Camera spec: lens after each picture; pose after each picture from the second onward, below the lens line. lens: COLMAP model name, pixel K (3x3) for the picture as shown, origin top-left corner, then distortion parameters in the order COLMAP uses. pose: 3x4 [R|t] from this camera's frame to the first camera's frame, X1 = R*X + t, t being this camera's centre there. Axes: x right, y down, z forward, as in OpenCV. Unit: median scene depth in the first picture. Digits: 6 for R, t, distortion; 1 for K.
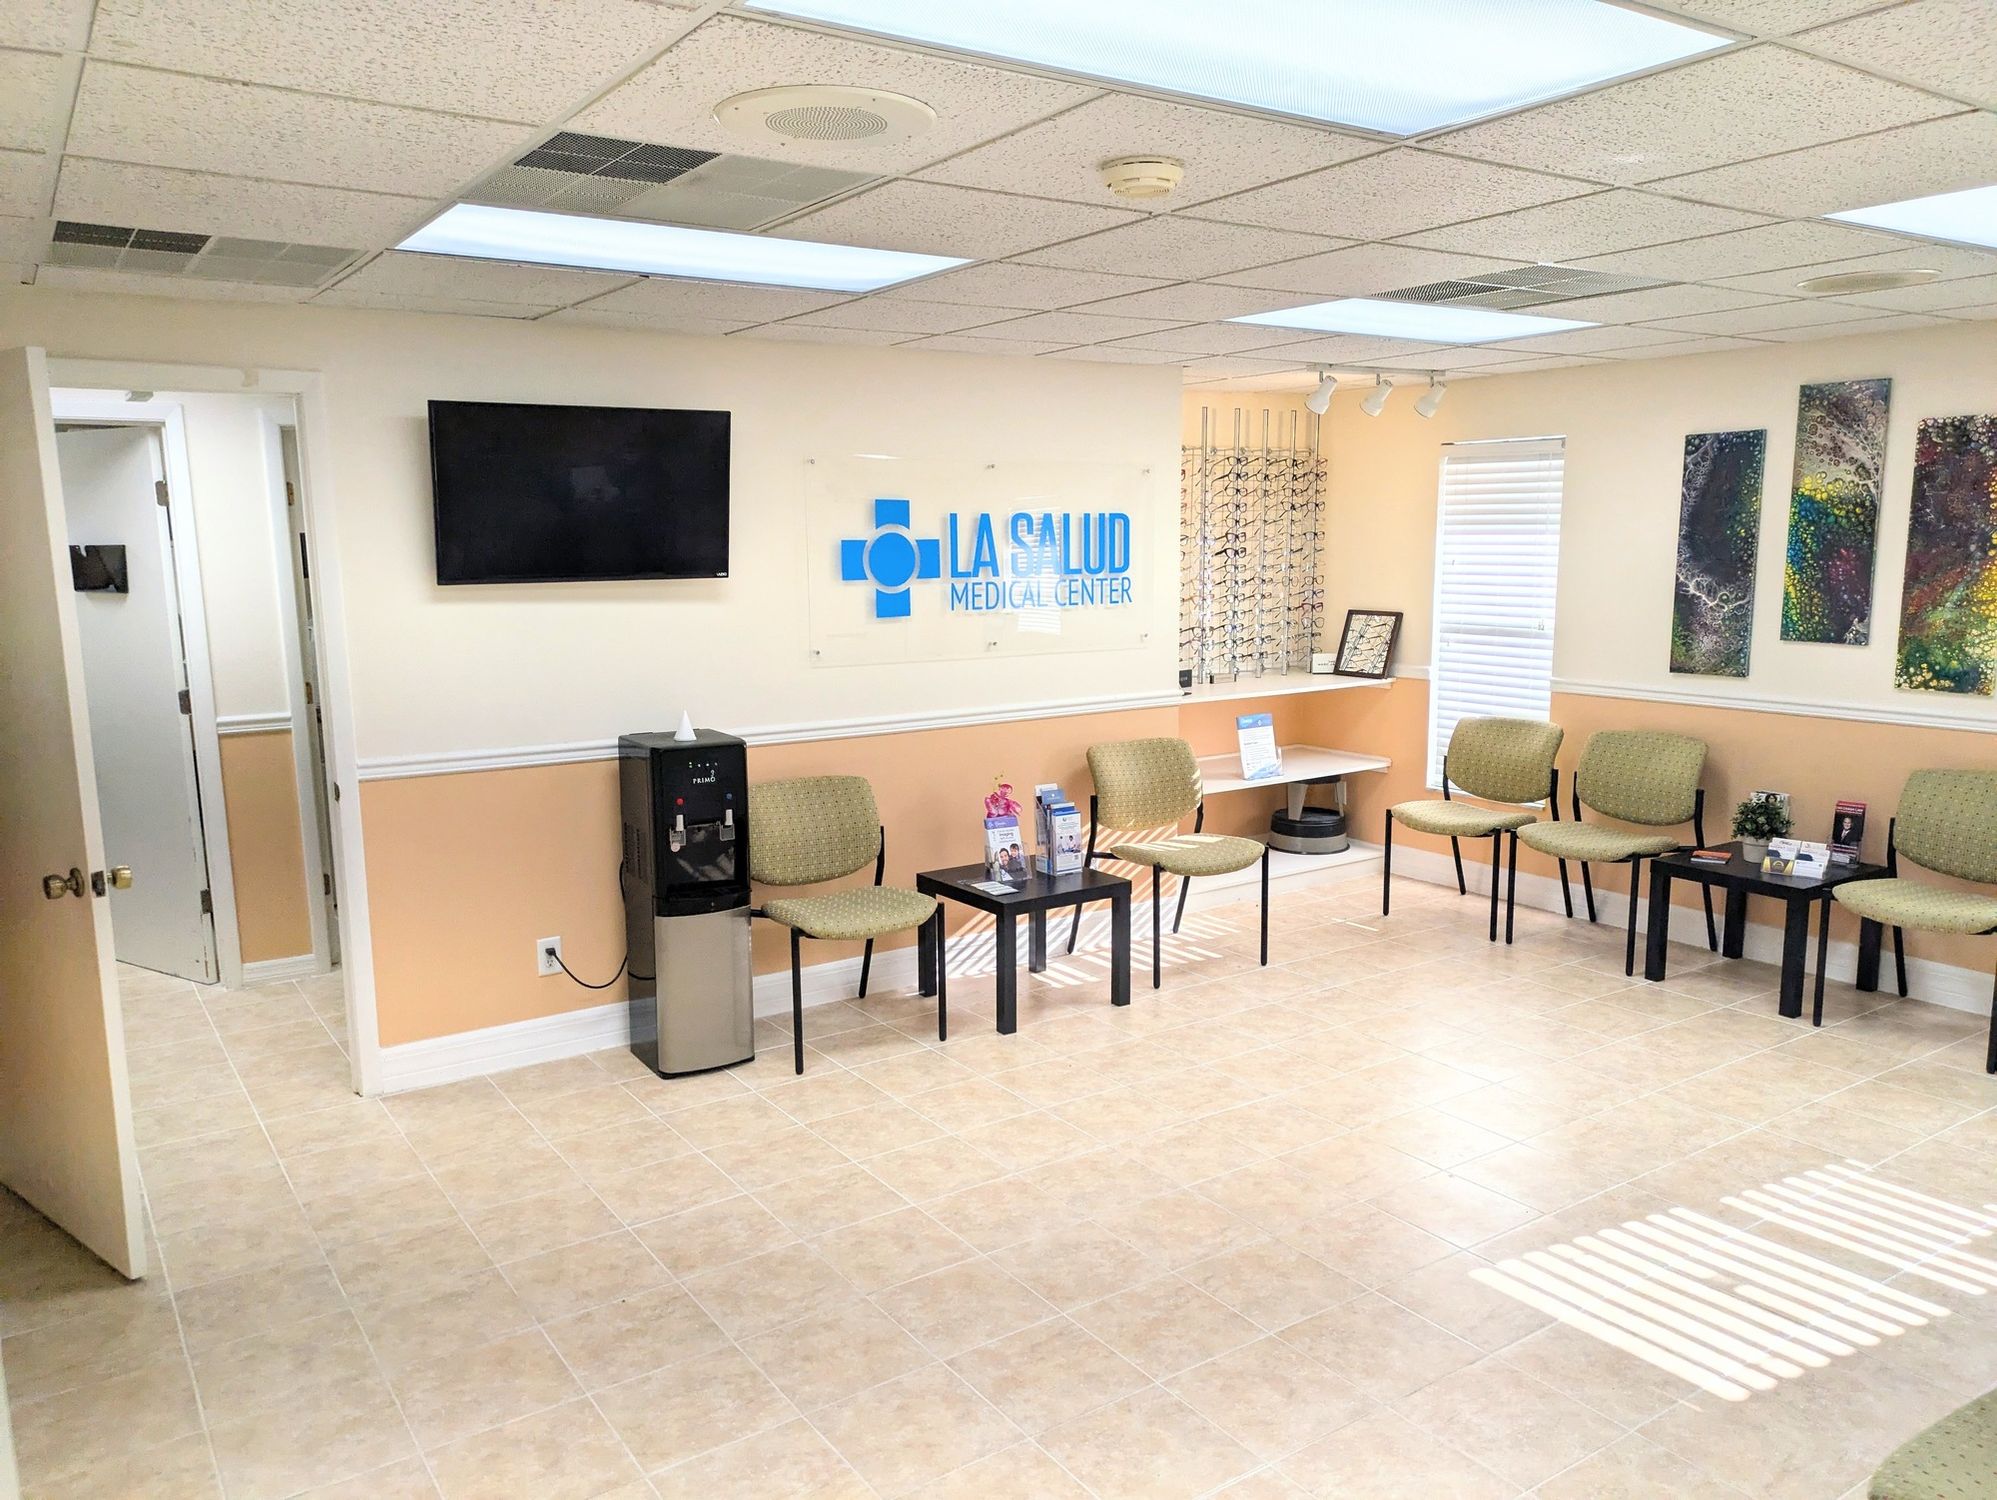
lens RADIAL K [[1463.9, 0, 1009.2], [0, 1463.9, 762.0], [0, 0, 1]] dist [0.072821, -0.068182]
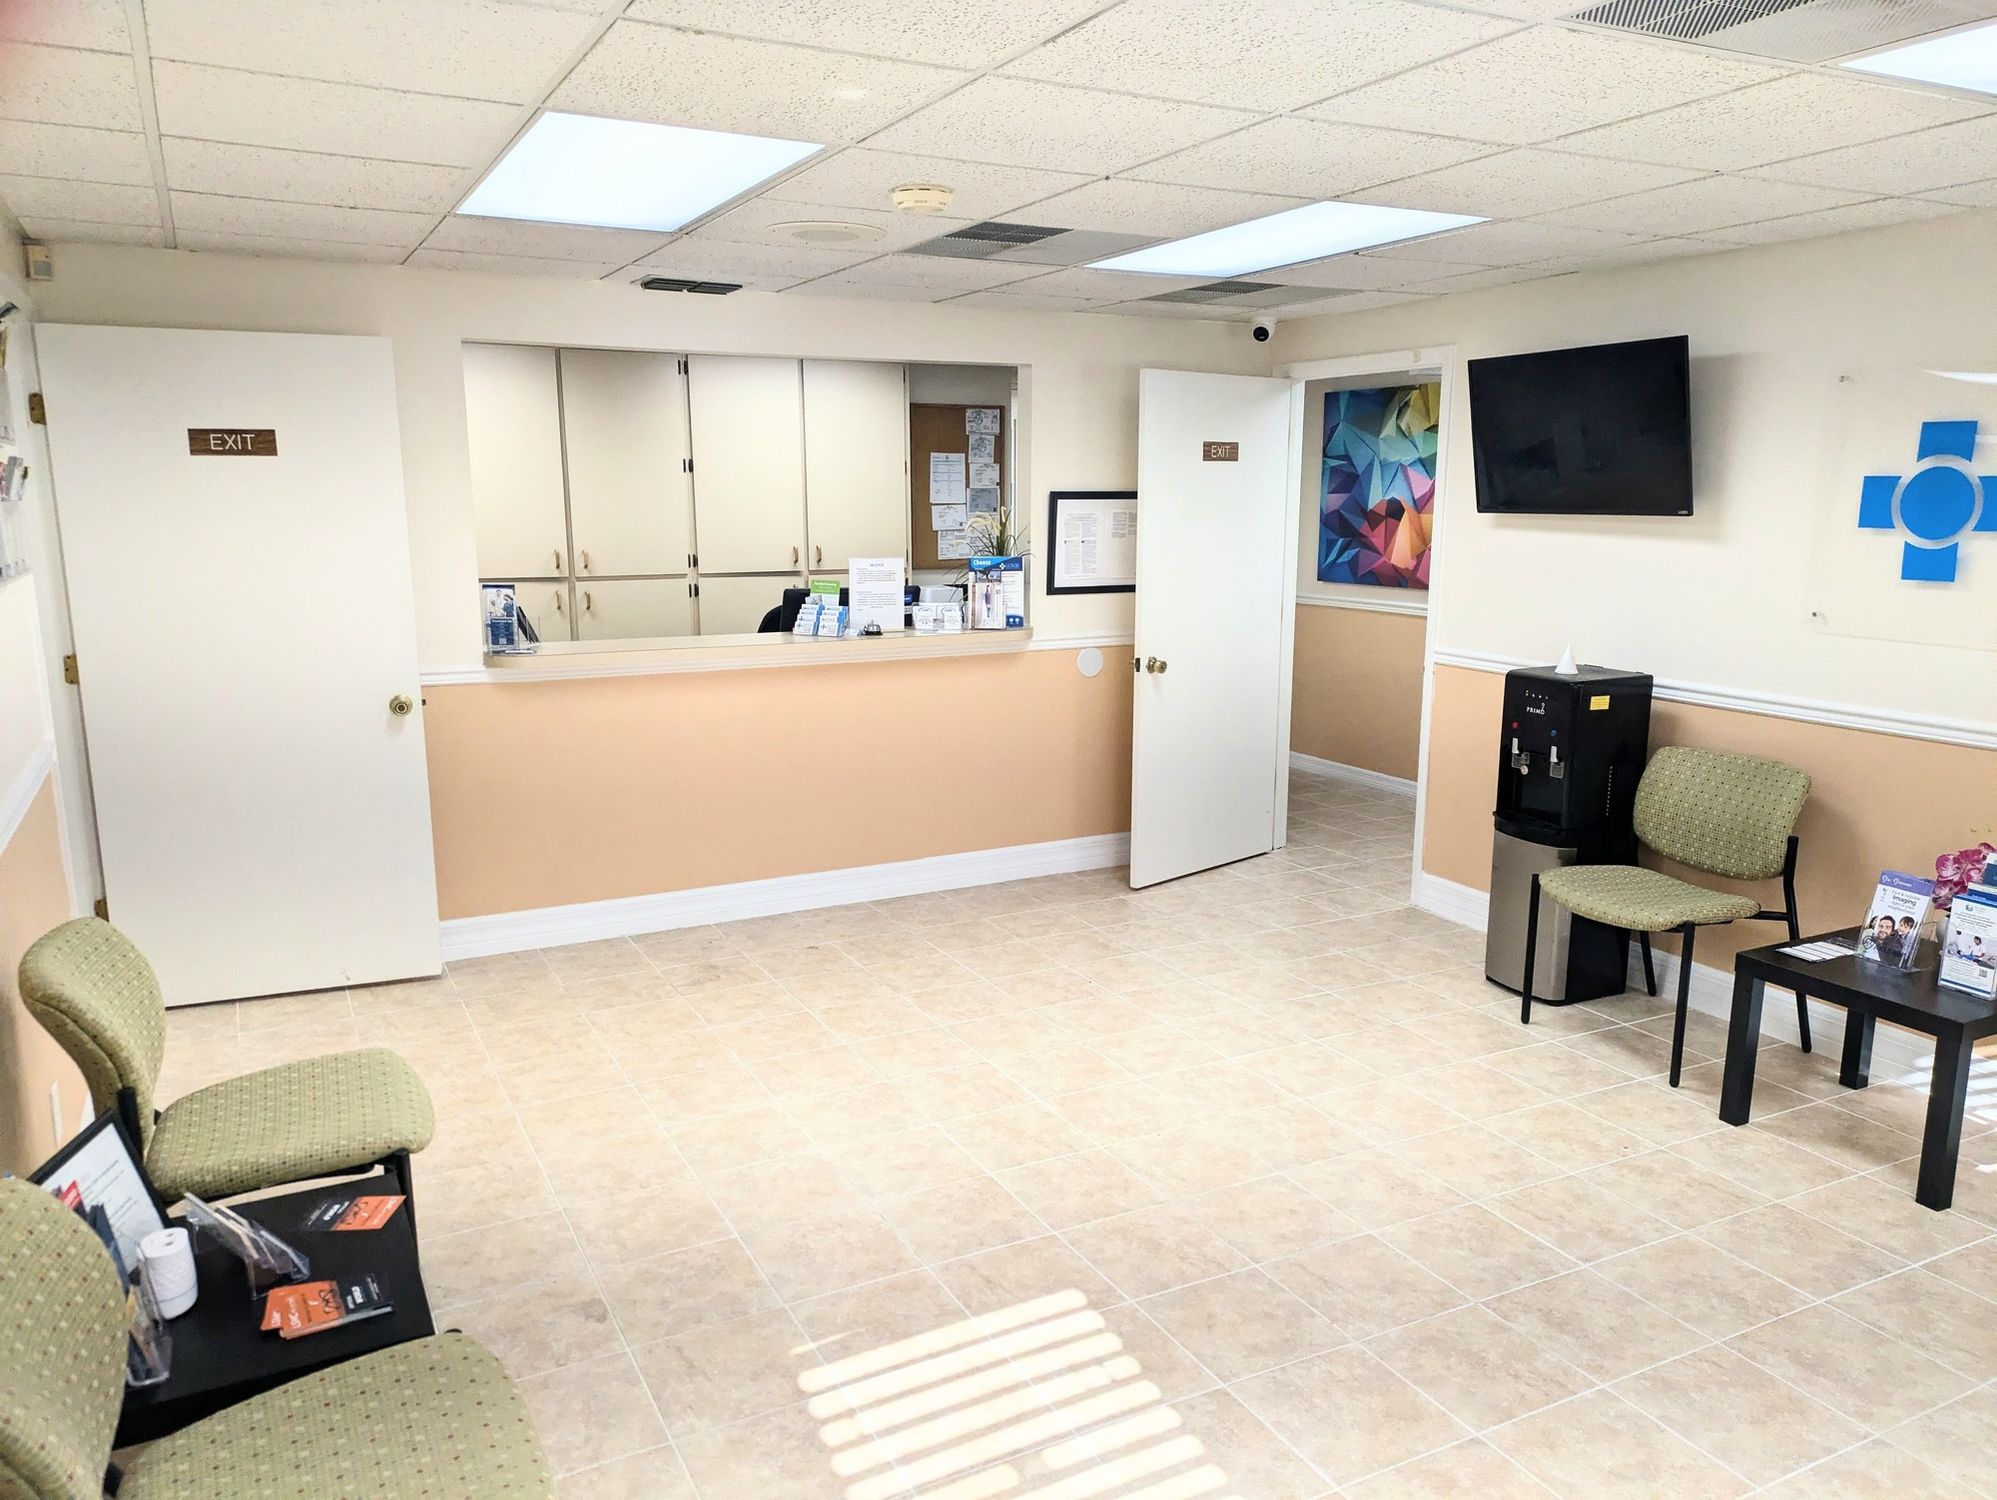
lens RADIAL K [[1463.9, 0, 1009.2], [0, 1463.9, 762.0], [0, 0, 1]] dist [0.072821, -0.068182]
pose [[-0.115437, 0.193910, -0.974204, 0.732489], [-0.158709, 0.964560, 0.210796, -0.097127], [0.980554, 0.178949, -0.080571, 0.630940]]
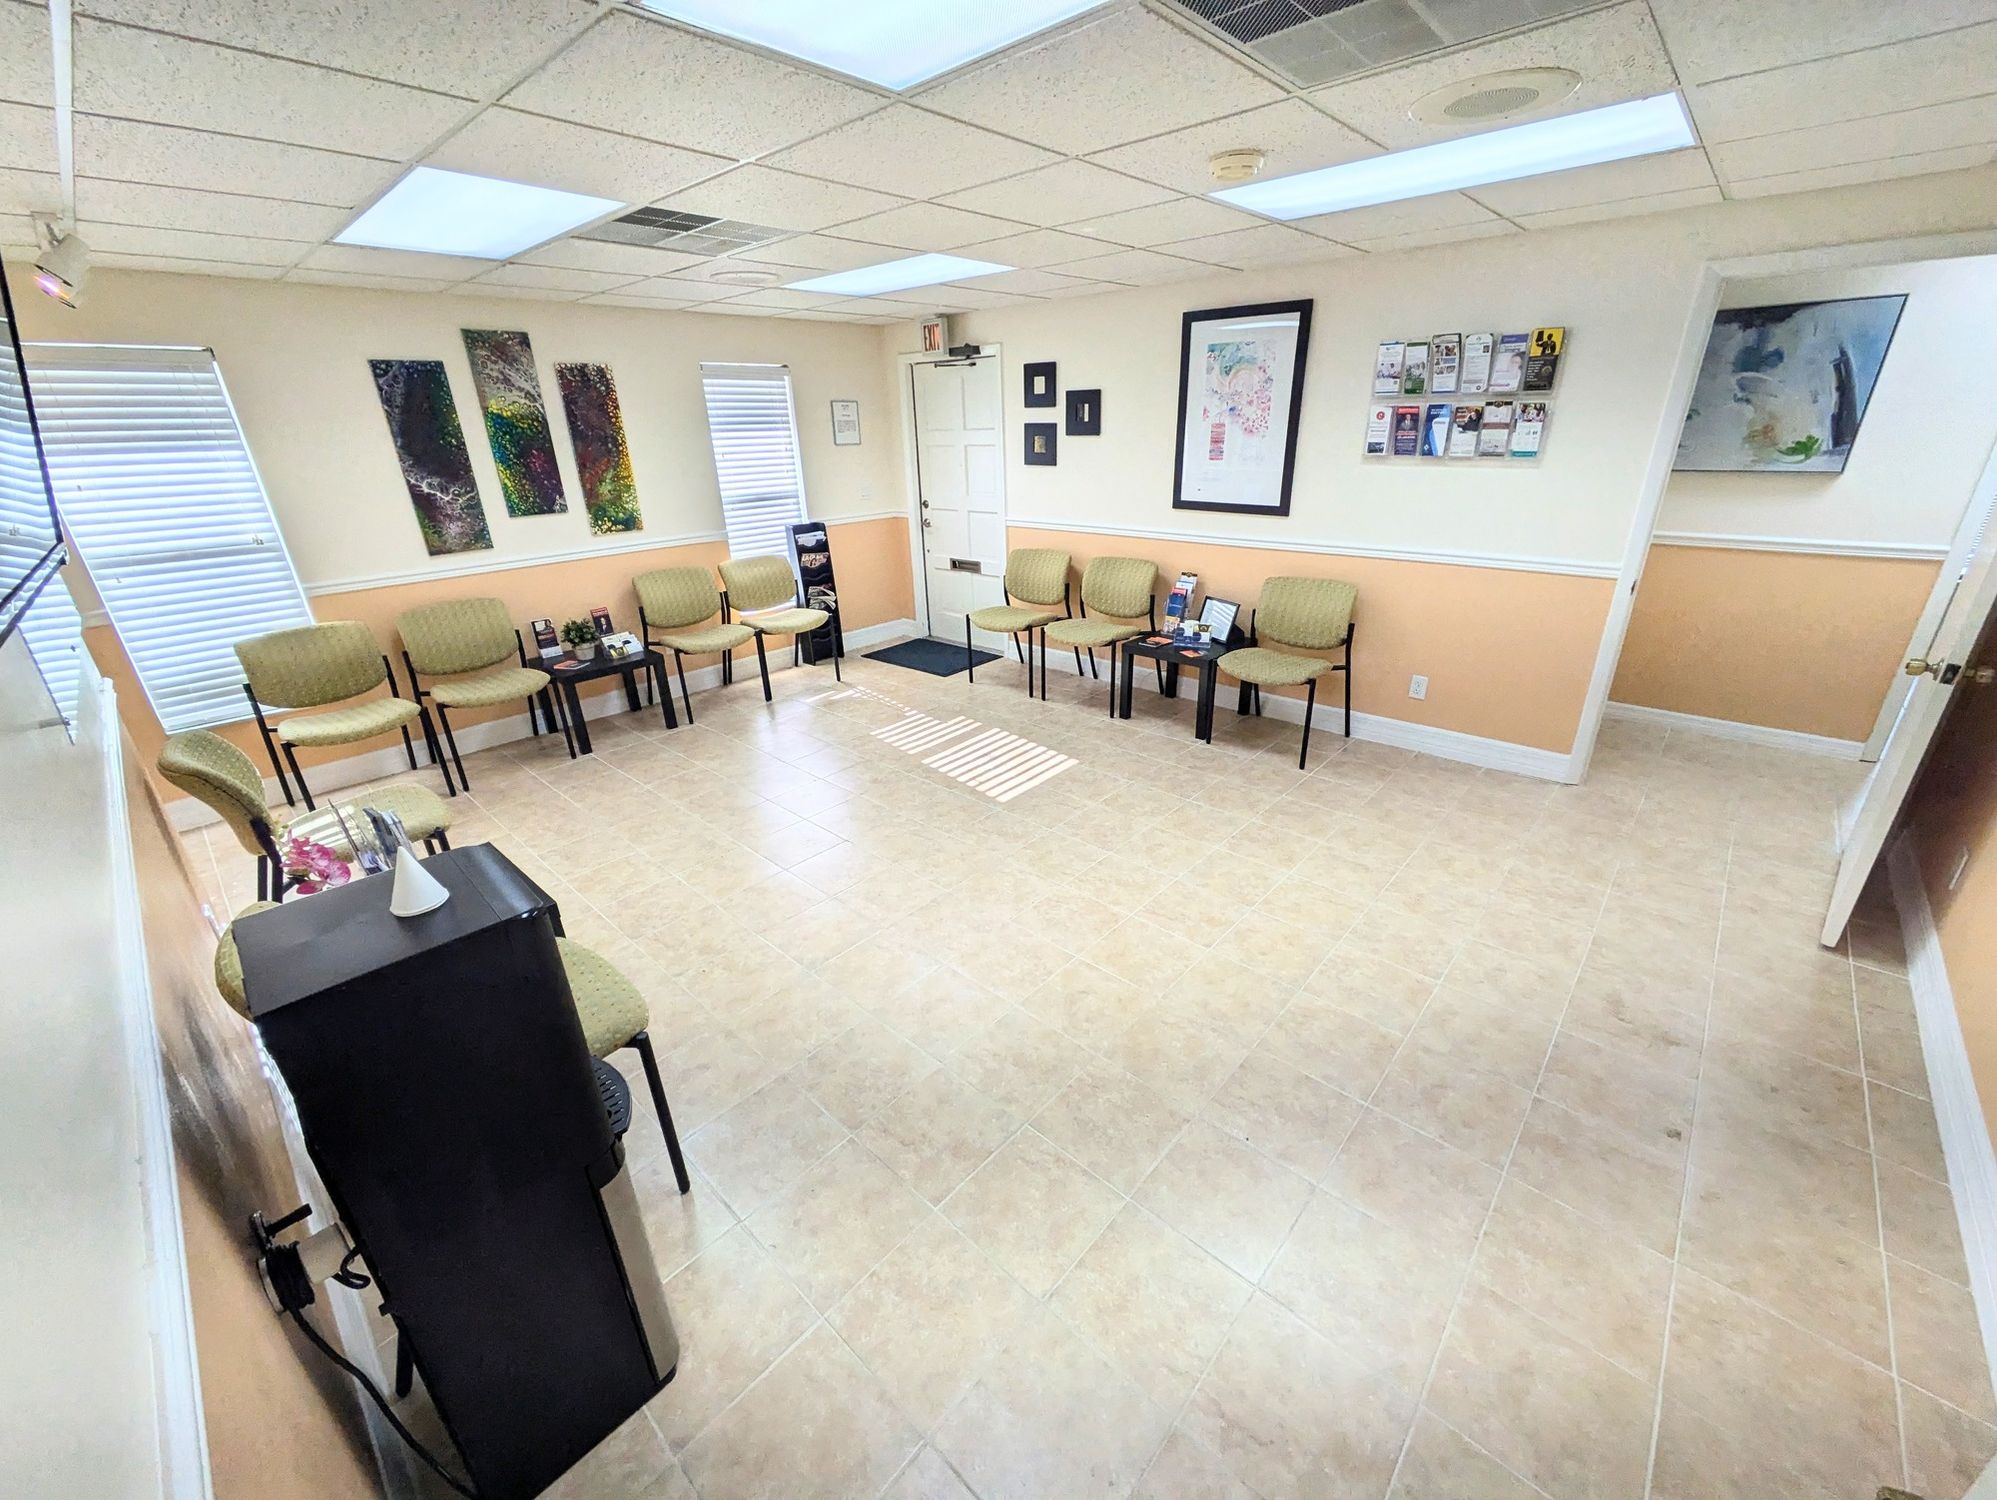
lens RADIAL K [[797.9, 0, 998.5], [0, 797.9, 750.0], [0, 0, 1]] dist [-0.000222, 0.000096]
pose [[-0.220590, -0.361164, 0.906036, -0.415450], [0.186713, 0.896103, 0.402663, -0.110833], [-0.957329, 0.257992, -0.130237, 0.746596]]
